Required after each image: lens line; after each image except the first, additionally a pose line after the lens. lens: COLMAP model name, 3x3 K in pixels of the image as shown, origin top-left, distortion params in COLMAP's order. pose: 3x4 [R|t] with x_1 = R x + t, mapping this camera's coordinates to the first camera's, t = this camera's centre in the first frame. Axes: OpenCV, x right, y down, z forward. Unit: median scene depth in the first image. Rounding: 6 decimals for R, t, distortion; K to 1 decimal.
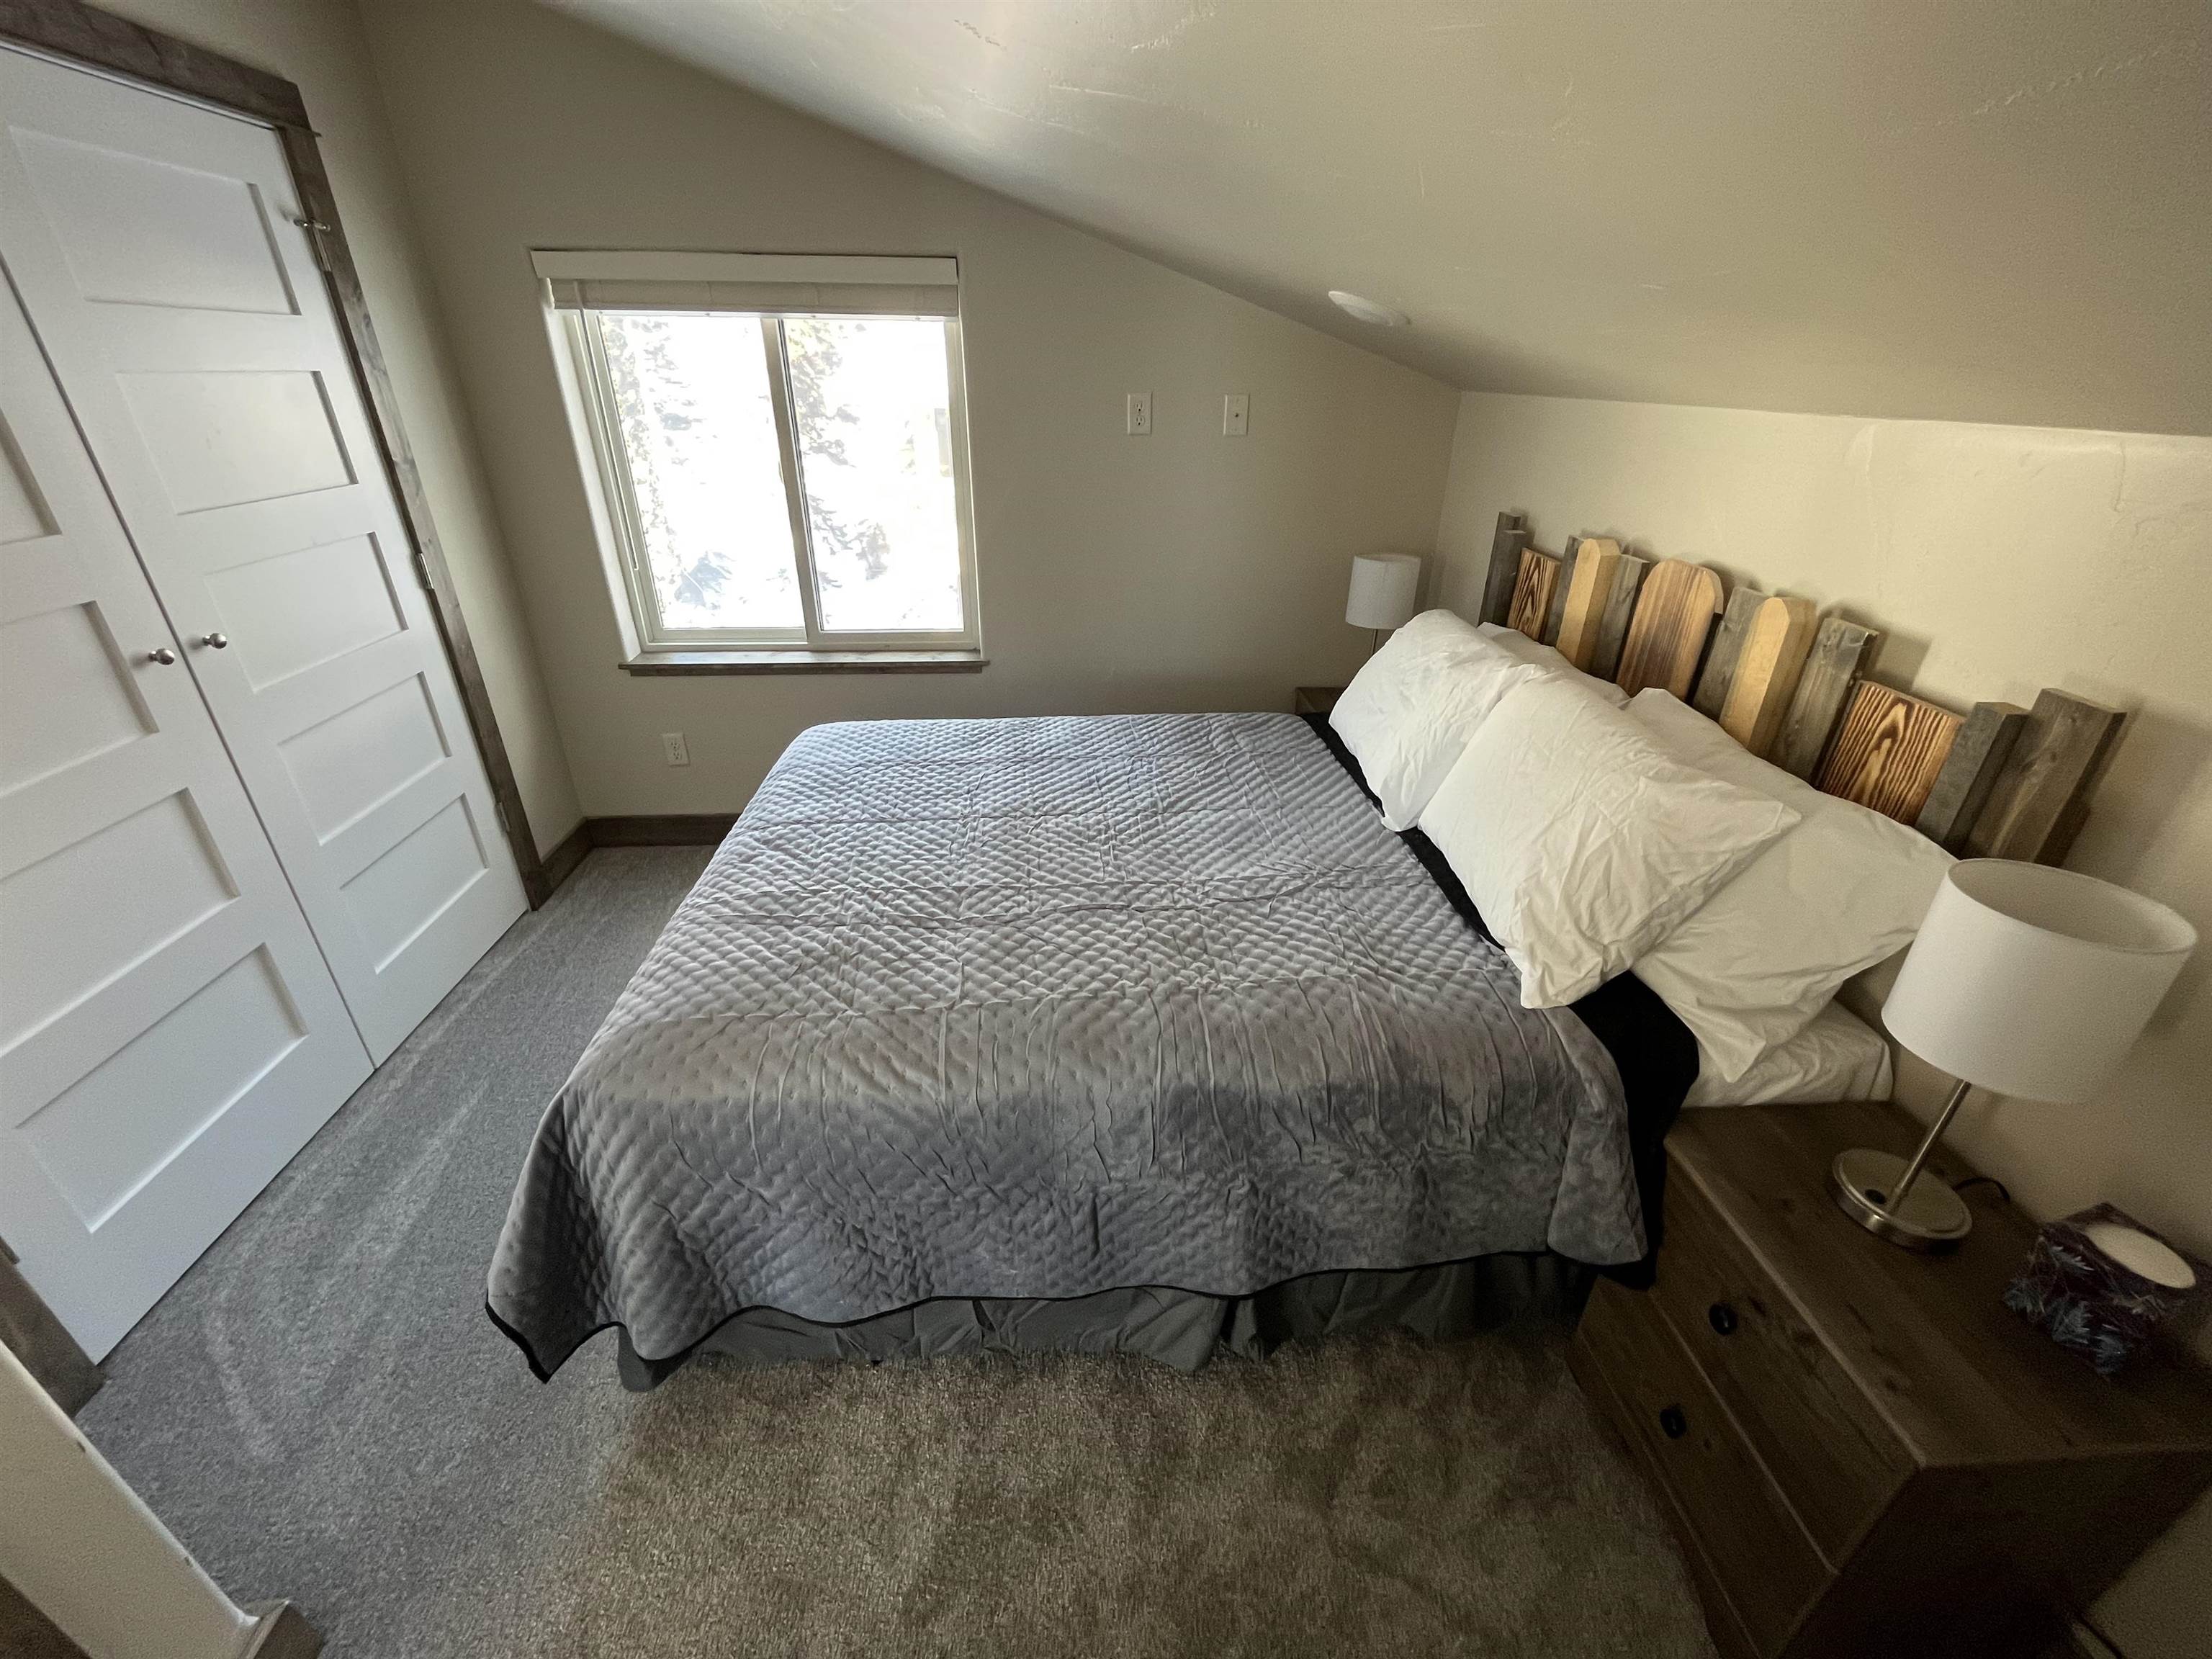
lens RADIAL K [[903.9, 0, 1106.1], [0, 903.9, 828.7], [0, 0, 1]] dist [-0.002417, -0.000360]
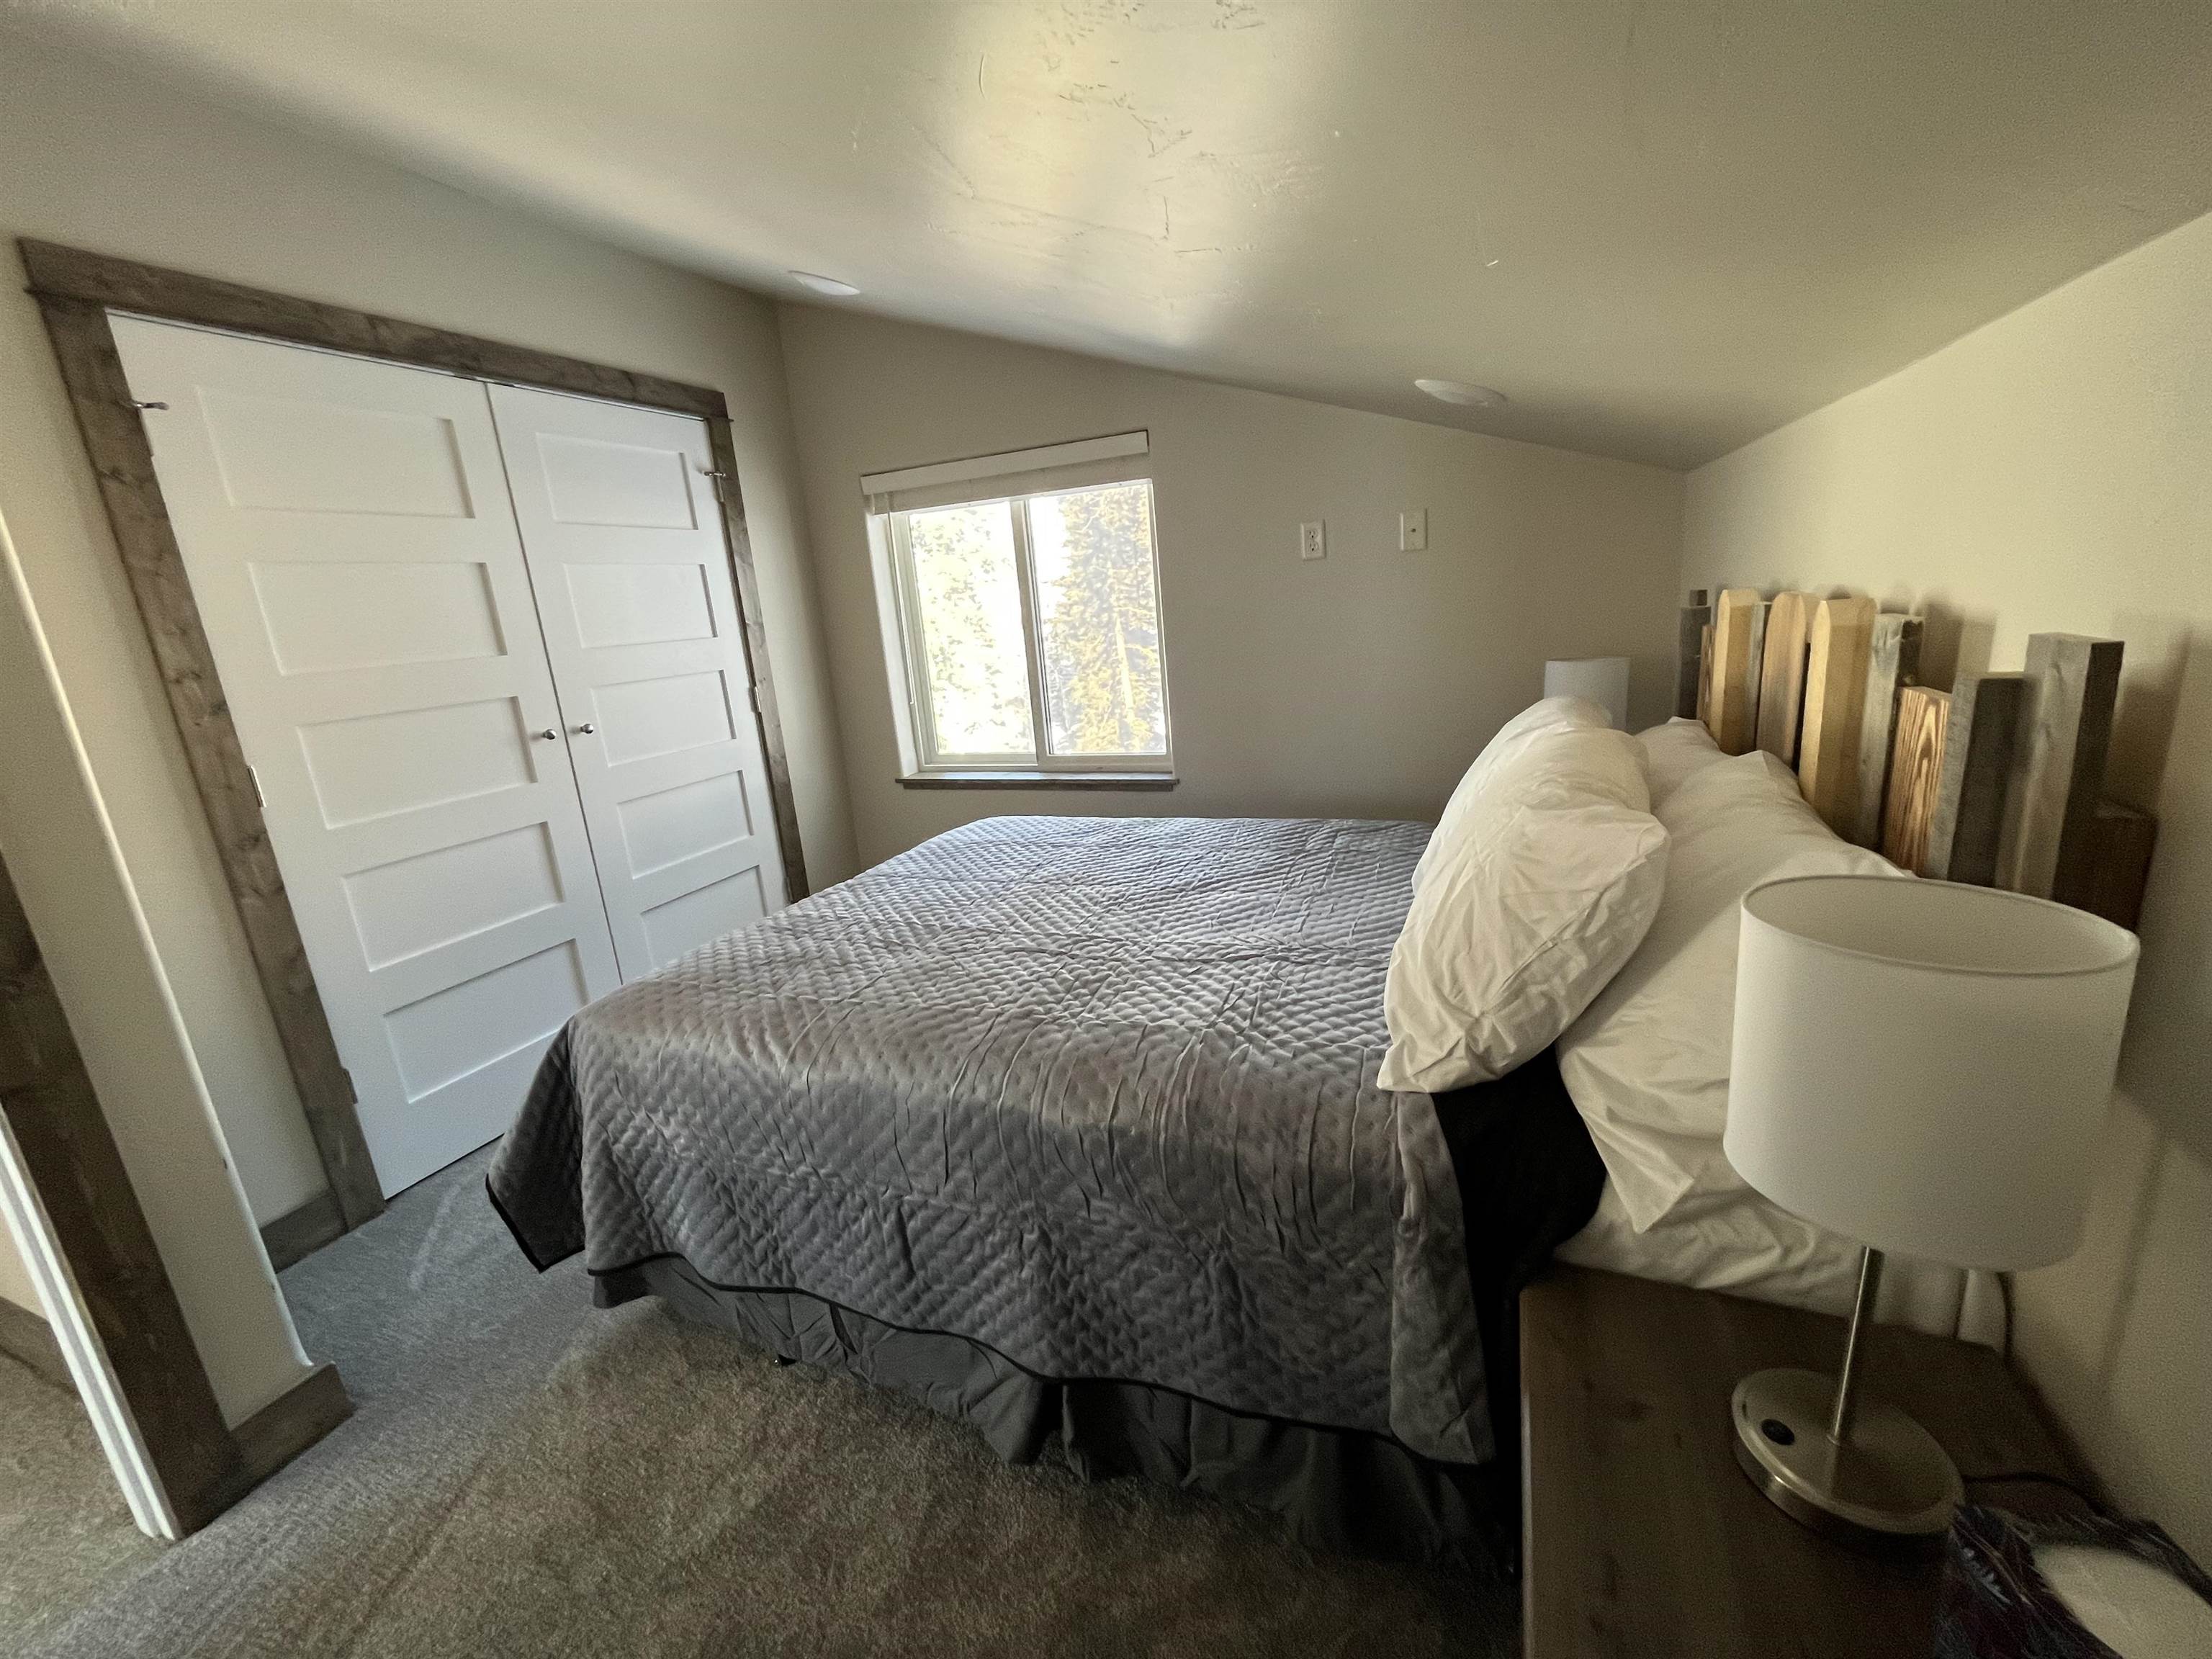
lens RADIAL K [[903.9, 0, 1106.9], [0, 903.9, 830.1], [0, 0, 1]] dist [-0.002417, -0.000360]
pose [[0.887362, 0.030562, -0.460058, 0.576508], [-0.125167, 0.976298, -0.176565, 0.137048], [0.443758, 0.214261, 0.870156, 0.133528]]
